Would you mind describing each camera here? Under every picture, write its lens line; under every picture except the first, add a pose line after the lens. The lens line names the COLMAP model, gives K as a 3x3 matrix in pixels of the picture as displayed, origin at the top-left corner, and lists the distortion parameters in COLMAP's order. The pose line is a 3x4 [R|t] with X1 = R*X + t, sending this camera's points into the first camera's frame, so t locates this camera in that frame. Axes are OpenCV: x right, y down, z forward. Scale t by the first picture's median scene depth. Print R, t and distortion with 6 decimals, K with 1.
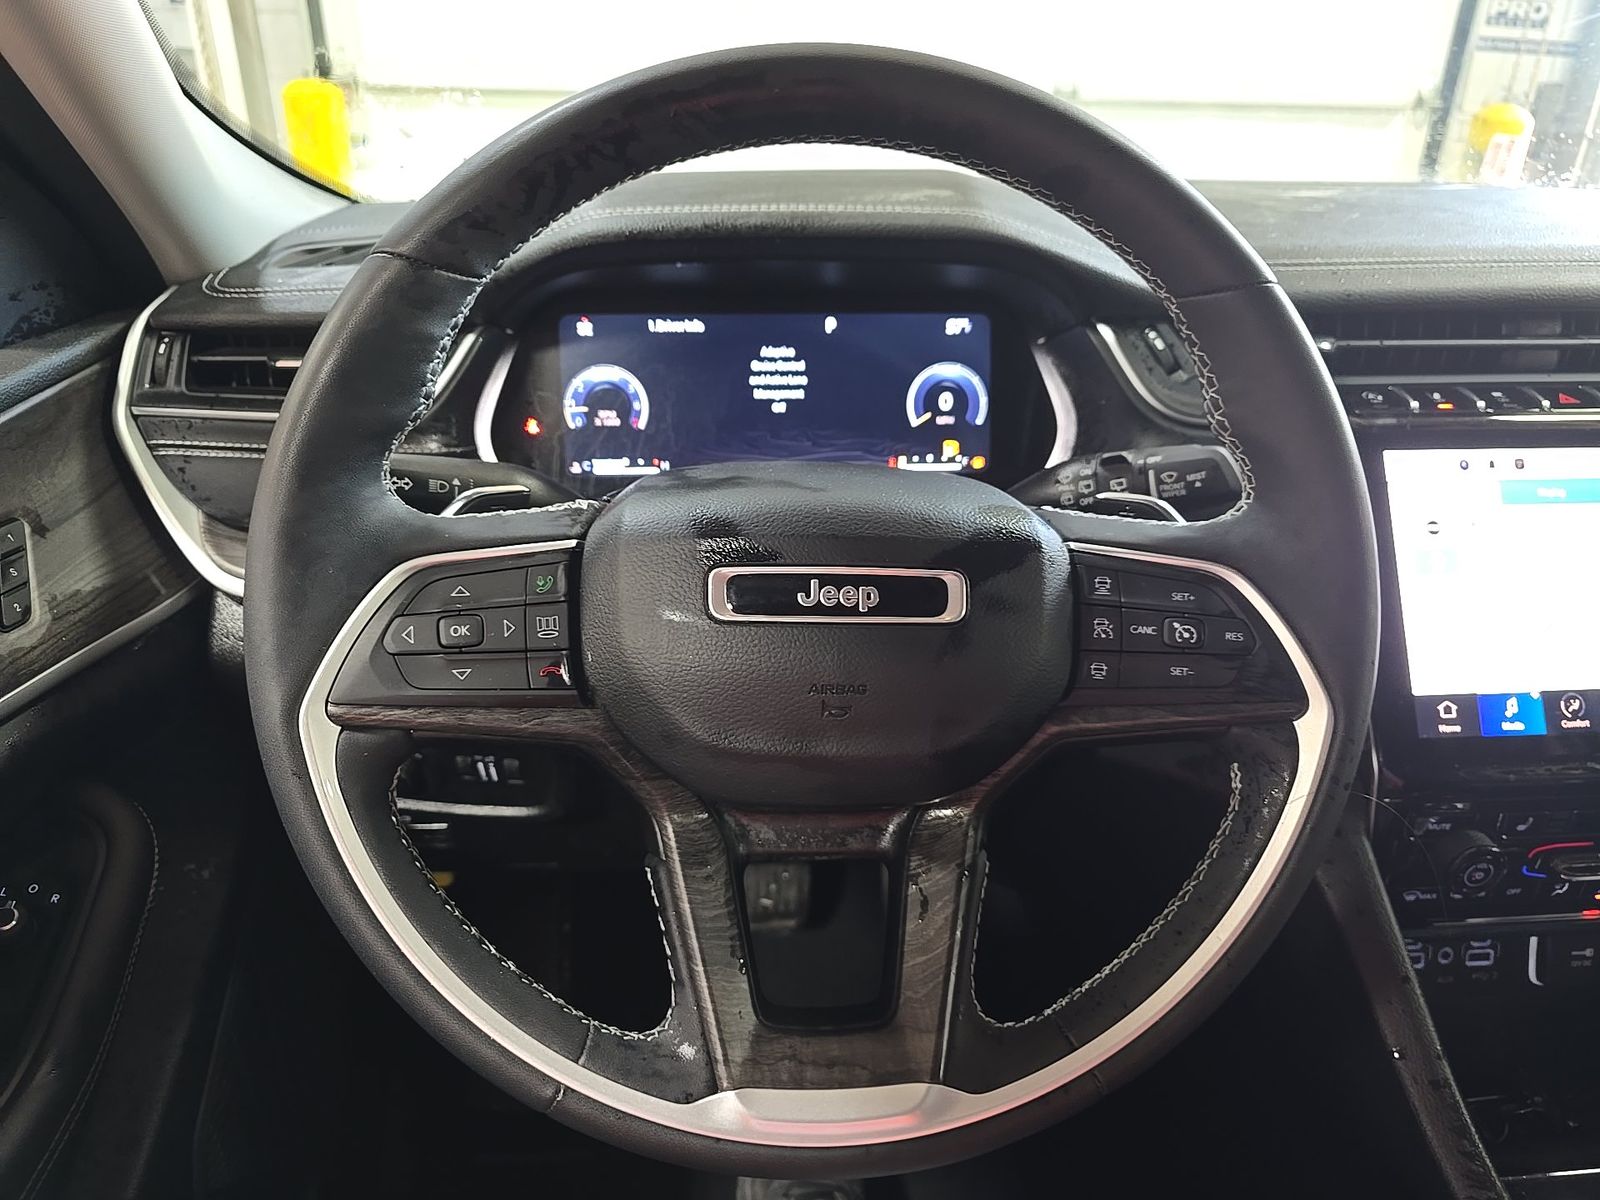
lens RADIAL K [[1027.9, 0, 796.6], [0, 1027.9, 607.5], [0, 0, 1]] dist [0.006104, -0.026622]
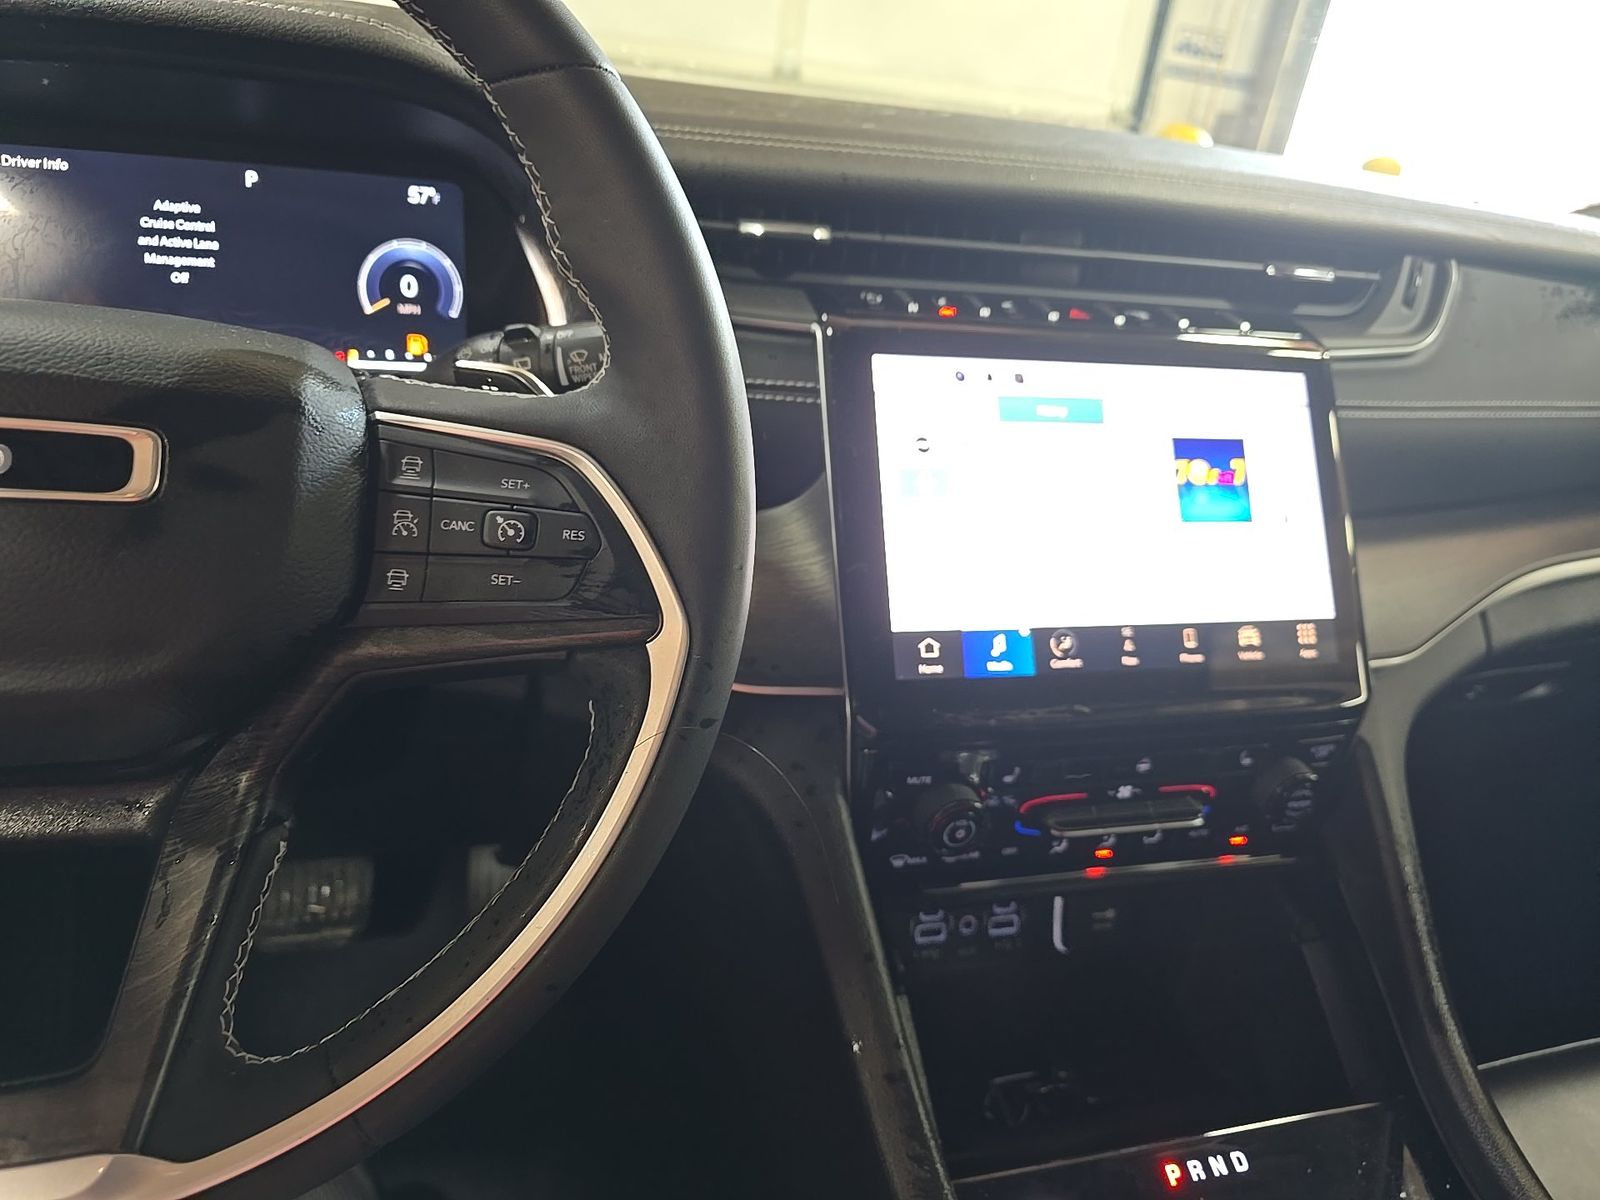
lens RADIAL K [[1027.9, 0, 800.7], [0, 1027.9, 613.9], [0, 0, 1]] dist [0.006104, -0.026622]
pose [[0.974686, 0.002297, 0.223568, 0.303692], [-0.004640, 0.999940, 0.009953, 0.057305], [-0.223532, -0.010739, 0.974637, 0.150292]]
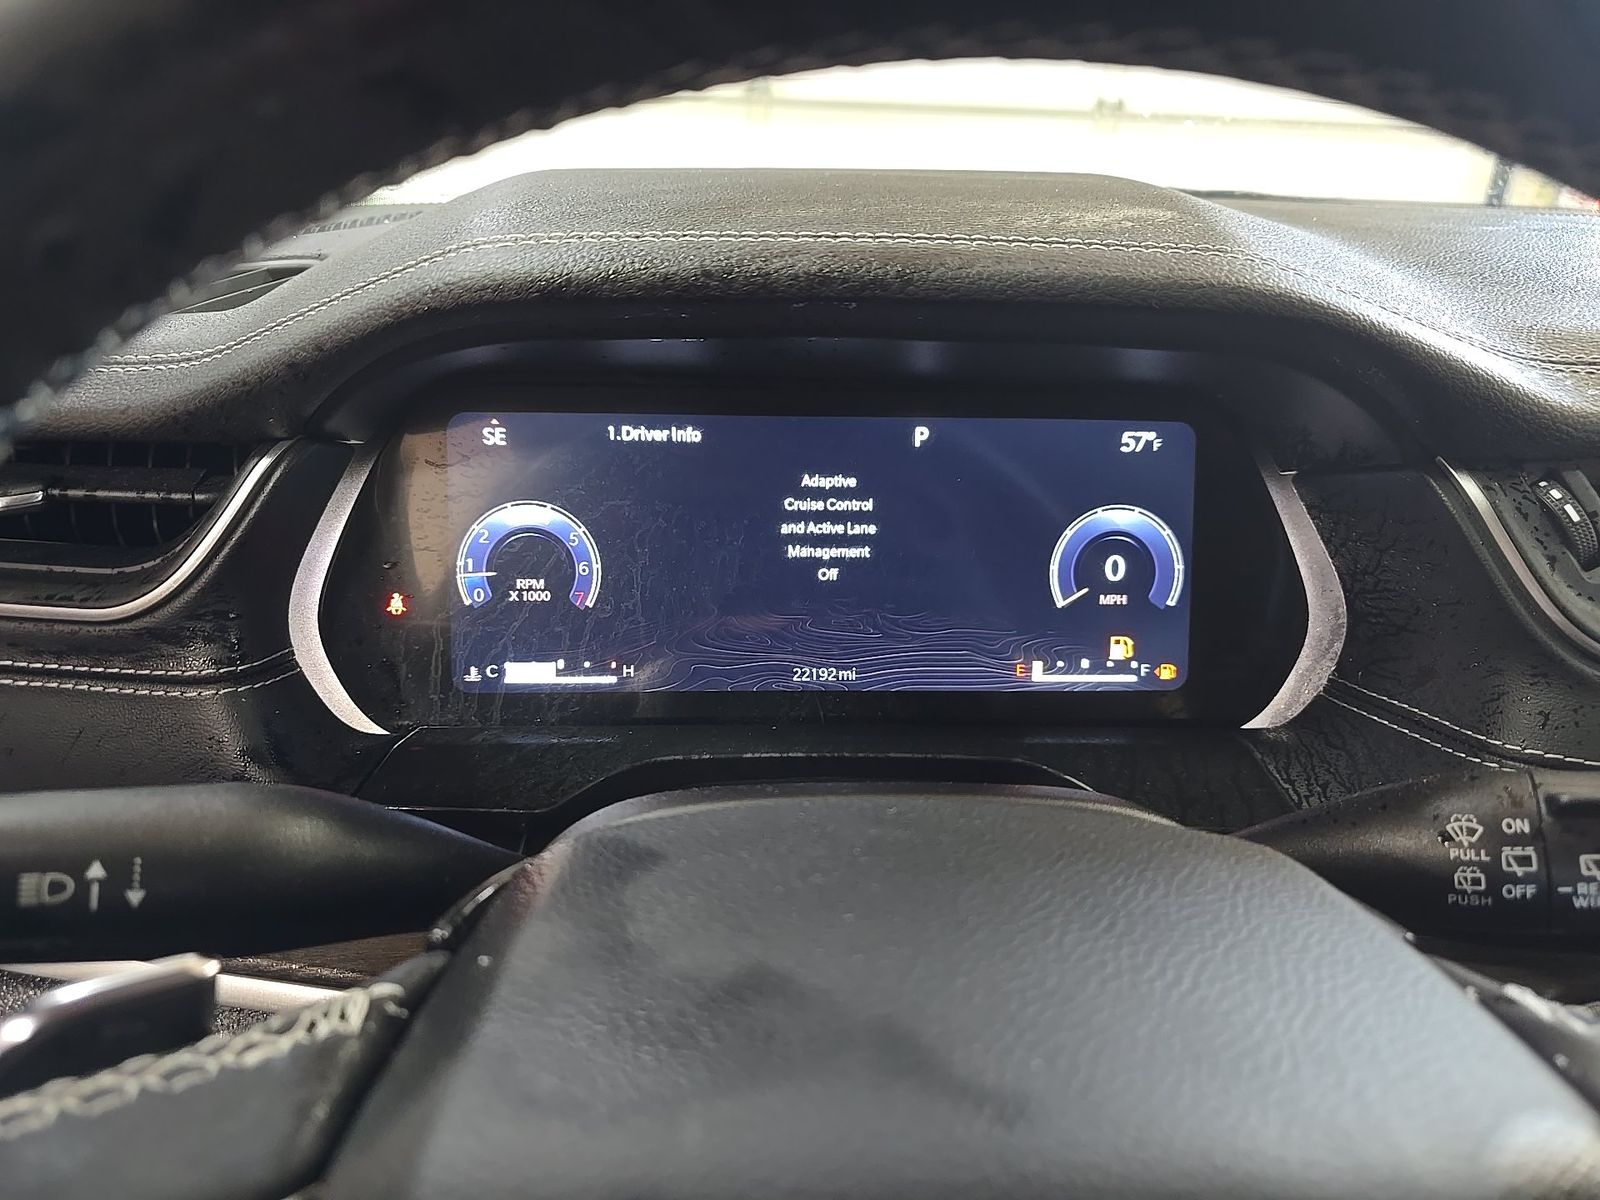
lens RADIAL K [[1027.9, 0, 787.7], [0, 1027.9, 592.9], [0, 0, 1]] dist [0.006104, -0.026622]
pose [[0.999578, 0.025191, -0.014461, -0.035285], [-0.025521, 0.999408, -0.023090, -0.192327], [0.013871, 0.023449, 0.999629, 0.475942]]
